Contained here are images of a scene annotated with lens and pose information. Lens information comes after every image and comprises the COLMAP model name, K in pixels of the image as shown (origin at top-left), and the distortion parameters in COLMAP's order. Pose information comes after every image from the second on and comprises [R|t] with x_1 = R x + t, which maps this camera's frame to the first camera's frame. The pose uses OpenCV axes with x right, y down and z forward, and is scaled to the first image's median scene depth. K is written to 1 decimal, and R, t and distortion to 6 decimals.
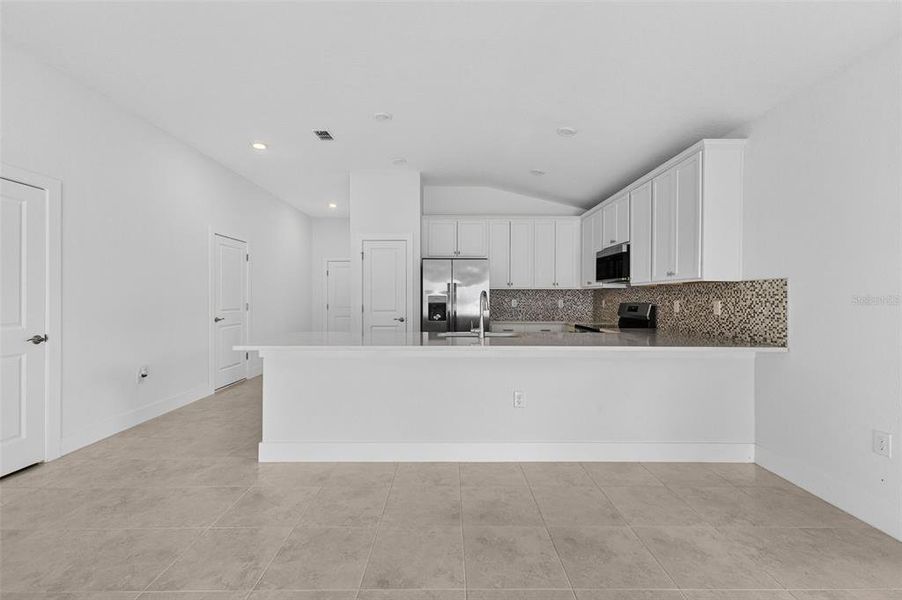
lens RADIAL K [[387.4, 0, 451.0], [0, 387.4, 300.0], [0, 0, 1]] dist [0.000587, 0.000041]
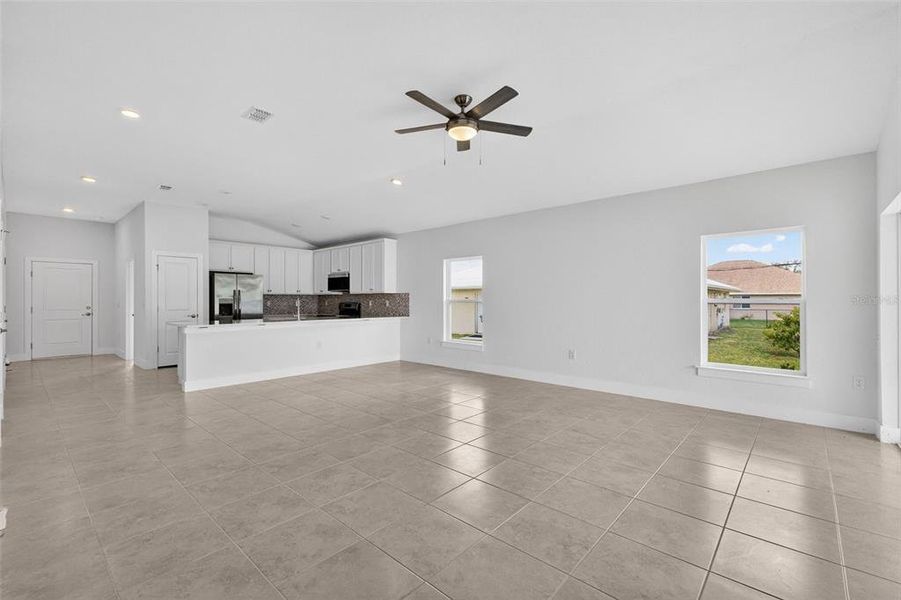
lens RADIAL K [[391.3, 0, 450.5], [0, 391.3, 300.0], [0, 0, 1]] dist [0.000950, -0.000018]
pose [[0.675846, -0.003179, 0.737036, -0.551263], [0.007260, 0.999971, -0.002345, 0.003974], [-0.737007, 0.006936, 0.675850, -0.615737]]
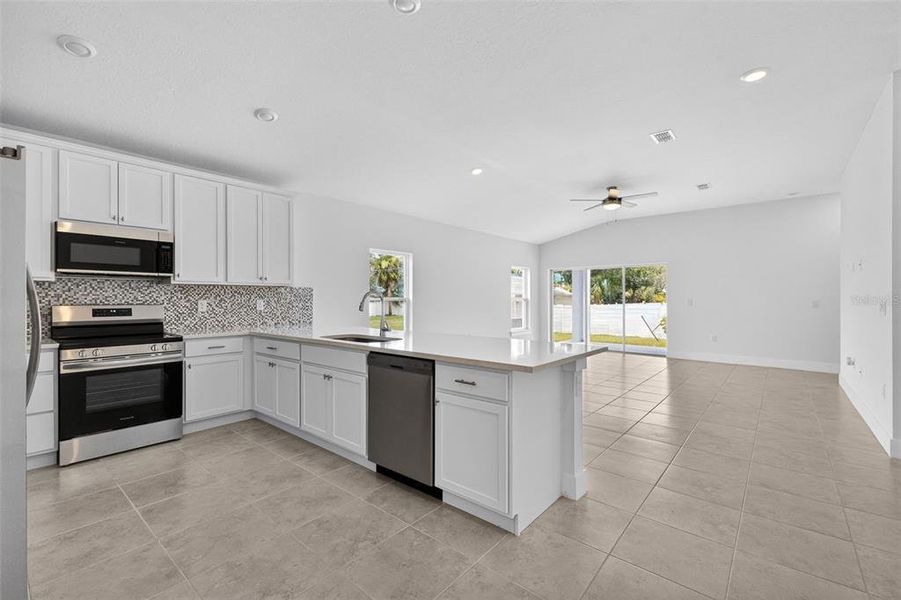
lens RADIAL K [[391.3, 0, 450.5], [0, 391.3, 300.0], [0, 0, 1]] dist [0.000950, -0.000018]
pose [[-0.761016, -0.004968, 0.648714, -0.450417], [0.001726, 0.999952, 0.009683, -0.005886], [-0.648731, 0.008489, -0.760971, 1.011105]]
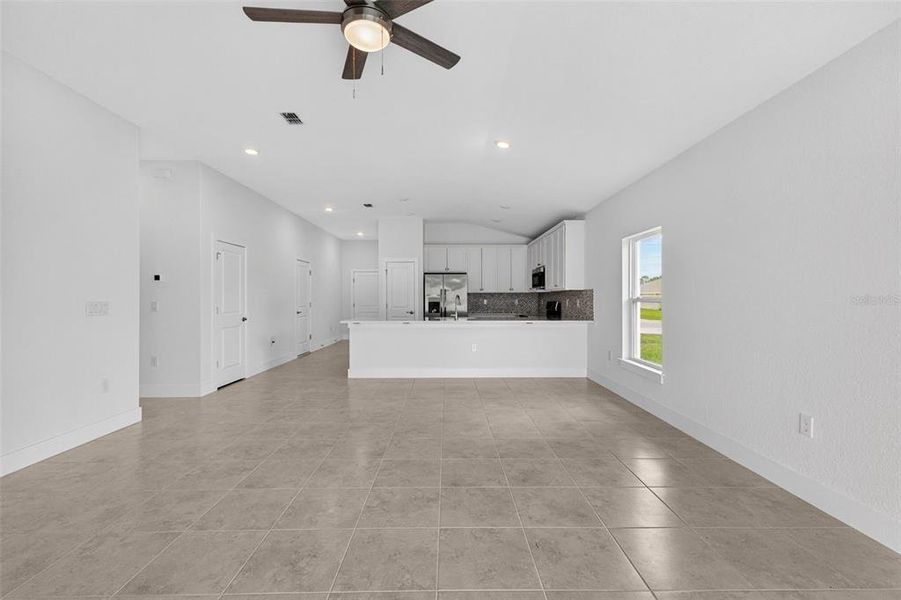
lens RADIAL K [[391.3, 0, 450.5], [0, 391.3, 300.0], [0, 0, 1]] dist [0.000950, -0.000018]
pose [[0.999975, -0.003452, 0.006106, 0.021862], [0.003463, 0.999992, -0.001796, 0.003076], [-0.006100, 0.001817, 0.999980, -0.603659]]
